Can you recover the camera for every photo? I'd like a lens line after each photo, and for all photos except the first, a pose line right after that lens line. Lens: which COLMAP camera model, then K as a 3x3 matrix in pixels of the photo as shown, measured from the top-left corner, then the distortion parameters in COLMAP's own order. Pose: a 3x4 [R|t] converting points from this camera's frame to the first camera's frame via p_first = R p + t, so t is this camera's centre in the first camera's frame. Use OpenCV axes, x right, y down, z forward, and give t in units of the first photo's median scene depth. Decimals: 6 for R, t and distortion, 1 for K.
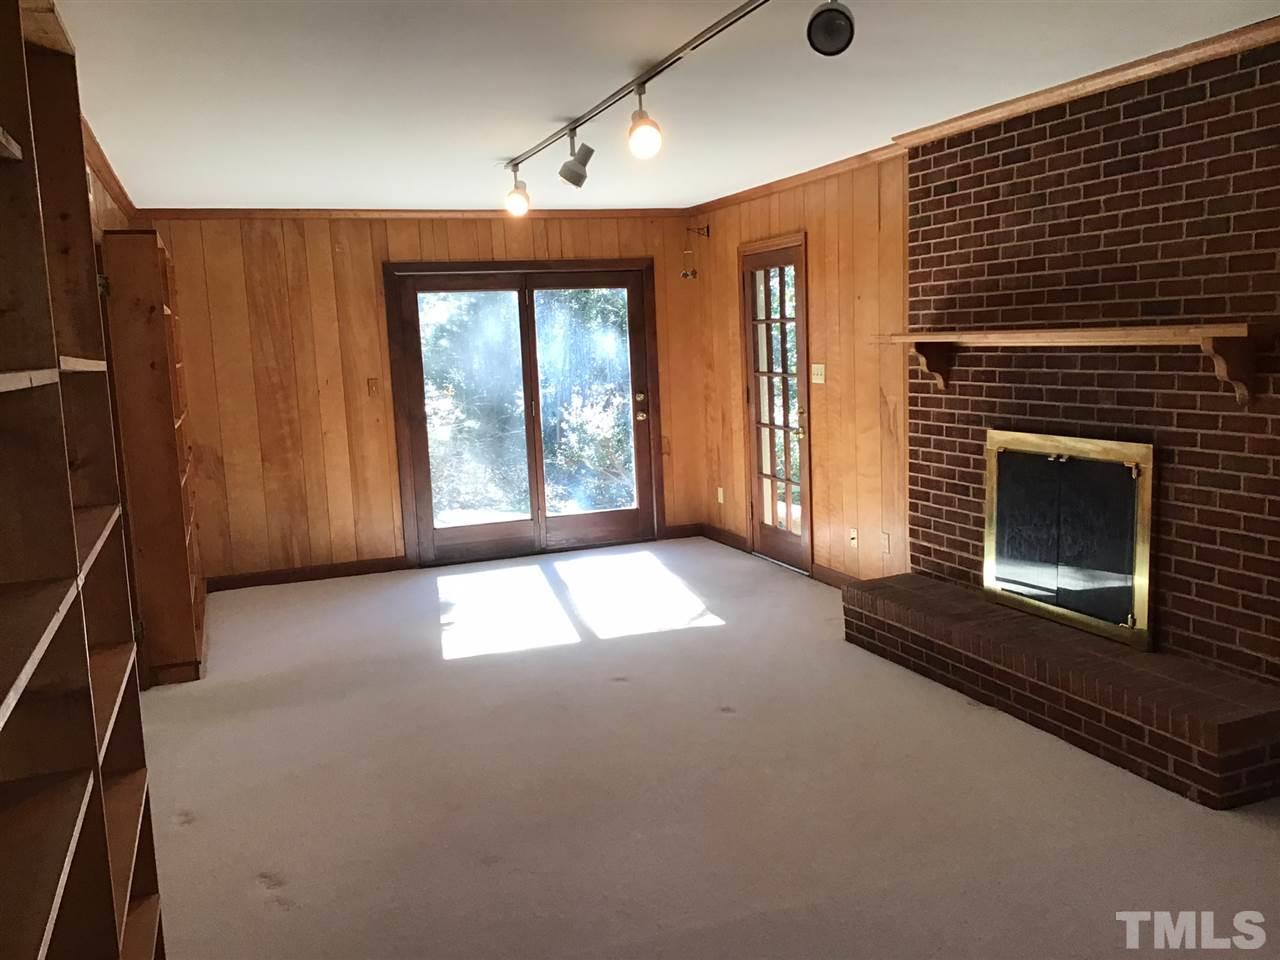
lens RADIAL K [[1167.1, 0, 644.0], [0, 1167.1, 481.6], [0, 0, 1]] dist [0.096613, 0.000000]
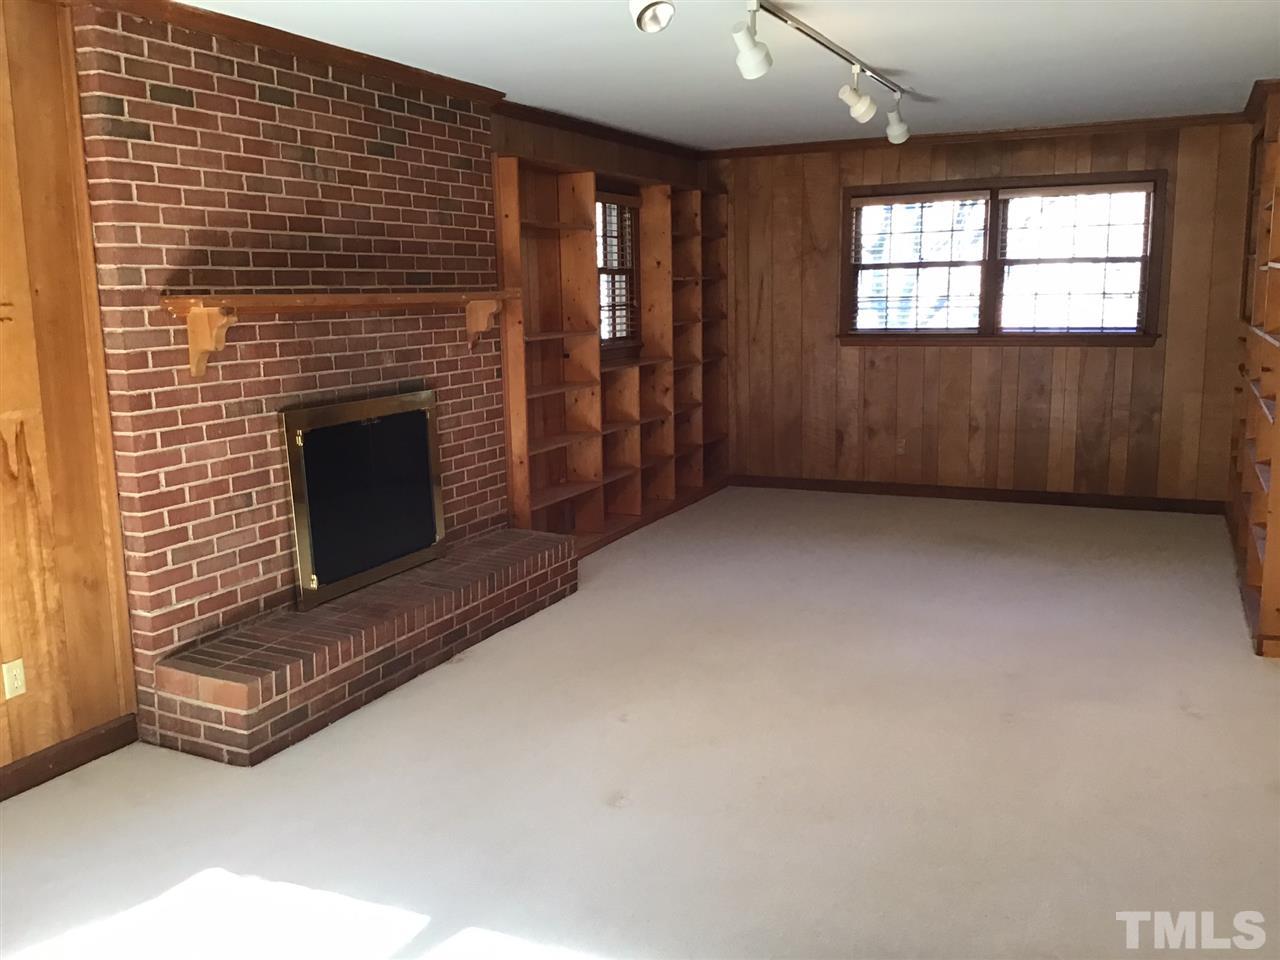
lens RADIAL K [[1167.1, 0, 644.9], [0, 1167.1, 484.2], [0, 0, 1]] dist [0.096613, 0.000000]
pose [[-0.715044, -0.072966, 0.695261, -0.529162], [0.128674, 0.963809, 0.233485, -0.173556], [-0.687135, 0.256415, -0.679777, 1.537036]]
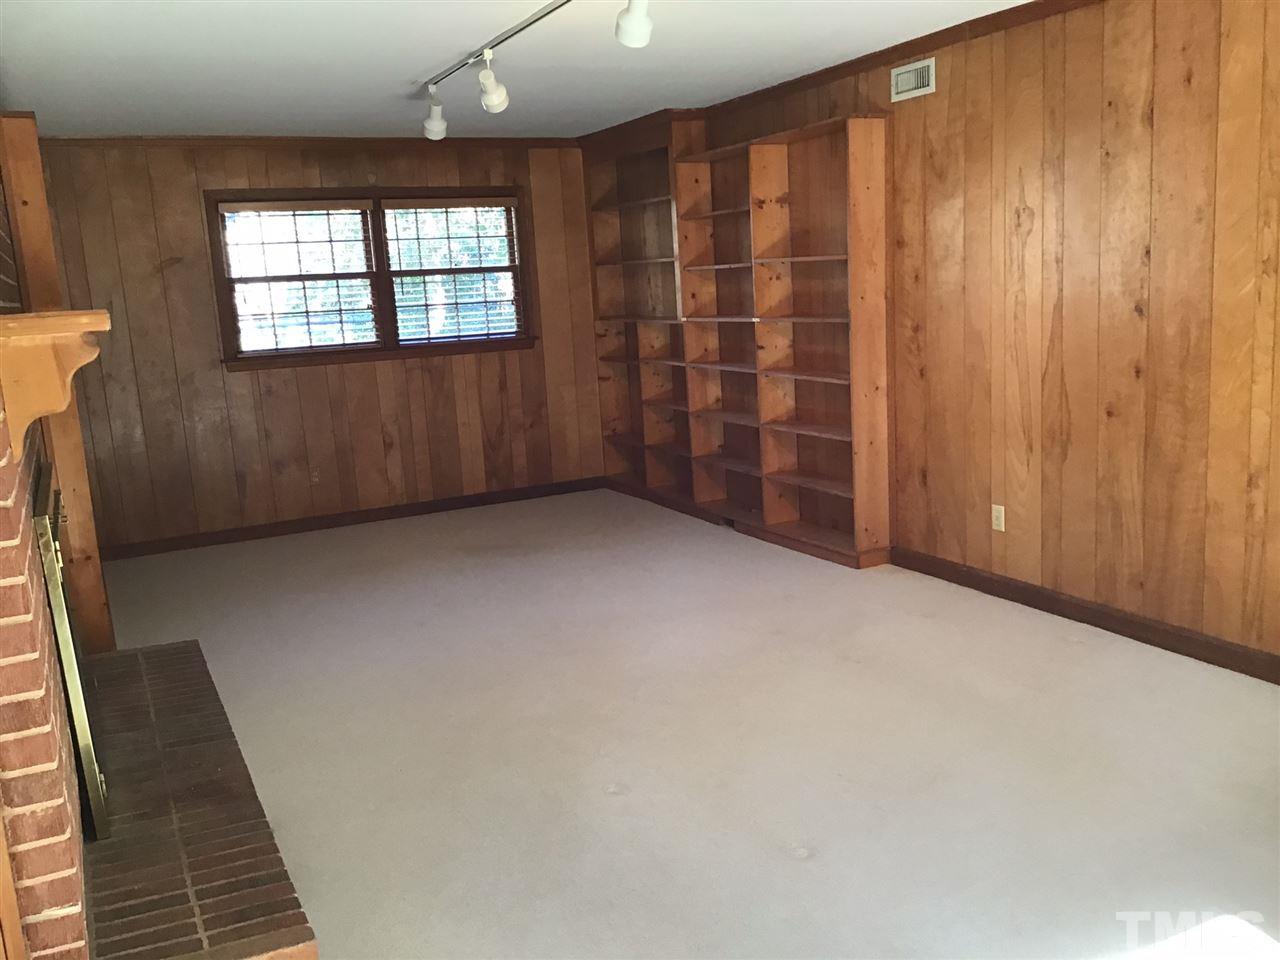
lens RADIAL K [[1167.1, 0, 638.3], [0, 1167.1, 475.7], [0, 0, 1]] dist [0.096613, 0.000000]
pose [[-0.991102, 0.108987, -0.076417, 0.090500], [0.081848, 0.951727, 0.295831, -0.207618], [0.104970, 0.286944, -0.952179, 1.640038]]
